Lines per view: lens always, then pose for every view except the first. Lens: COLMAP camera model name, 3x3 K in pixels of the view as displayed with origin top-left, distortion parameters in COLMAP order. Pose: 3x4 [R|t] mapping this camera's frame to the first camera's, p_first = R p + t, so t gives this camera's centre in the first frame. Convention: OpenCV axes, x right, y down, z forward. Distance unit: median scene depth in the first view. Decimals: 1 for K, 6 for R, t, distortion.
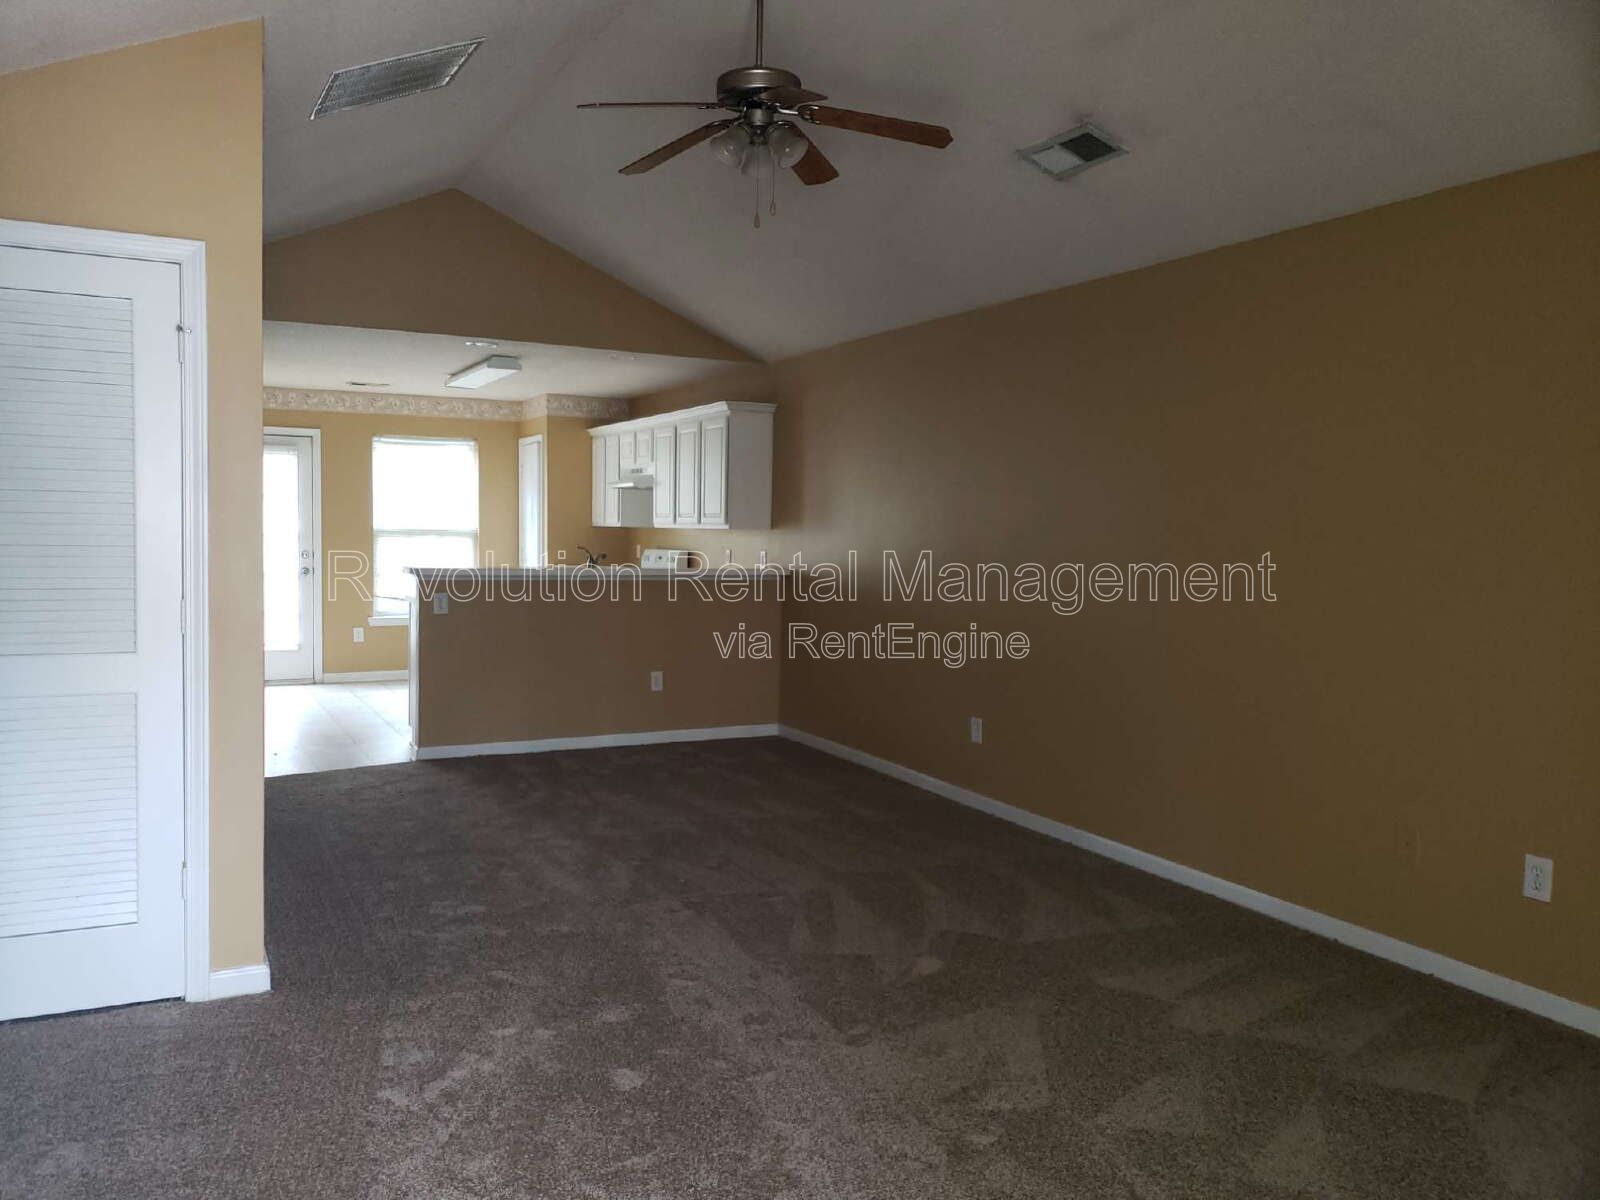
lens RADIAL K [[1233.7, 0, 804.8], [0, 1233.7, 610.6], [0, 0, 1]] dist [-0.008768, -0.006610]
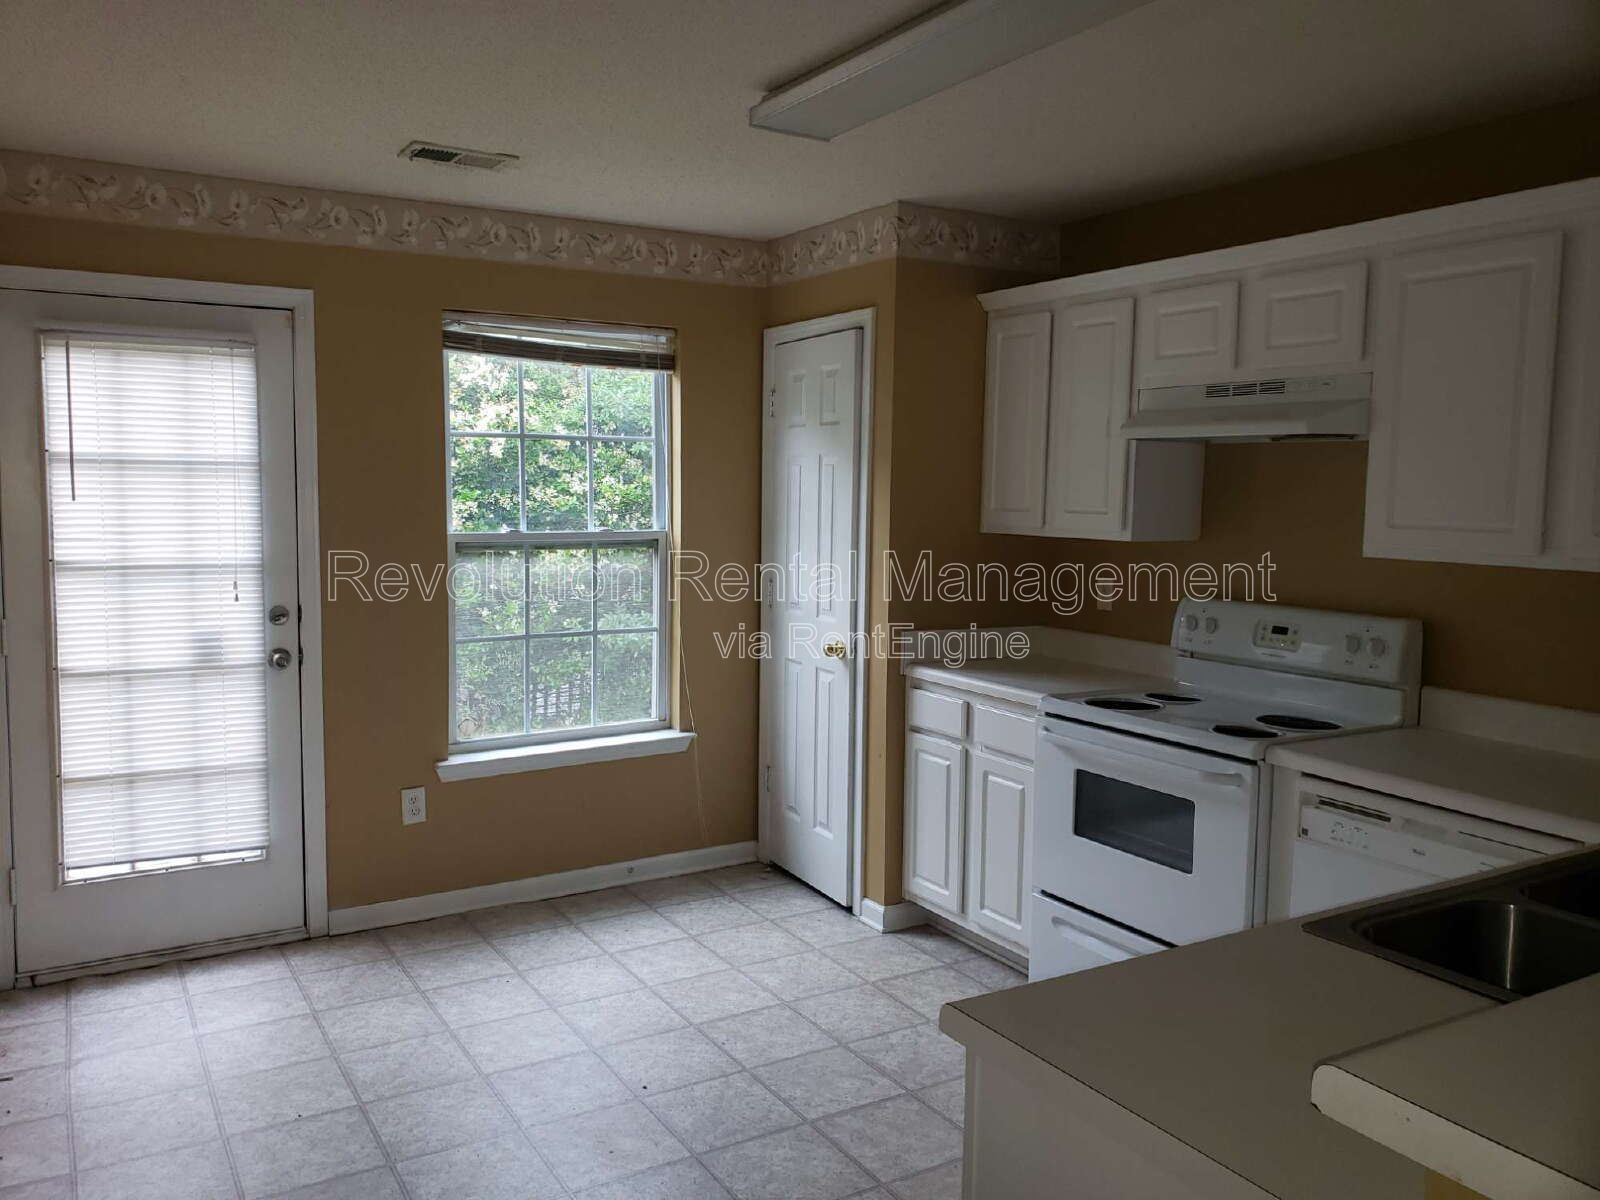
lens RADIAL K [[1233.7, 0, 792.7], [0, 1233.7, 588.7], [0, 0, 1]] dist [-0.008768, -0.006610]
pose [[0.997884, -0.015440, 0.063166, -0.265865], [0.014096, 0.999666, 0.021677, -0.060001], [-0.063479, -0.020741, 0.997768, 0.596643]]
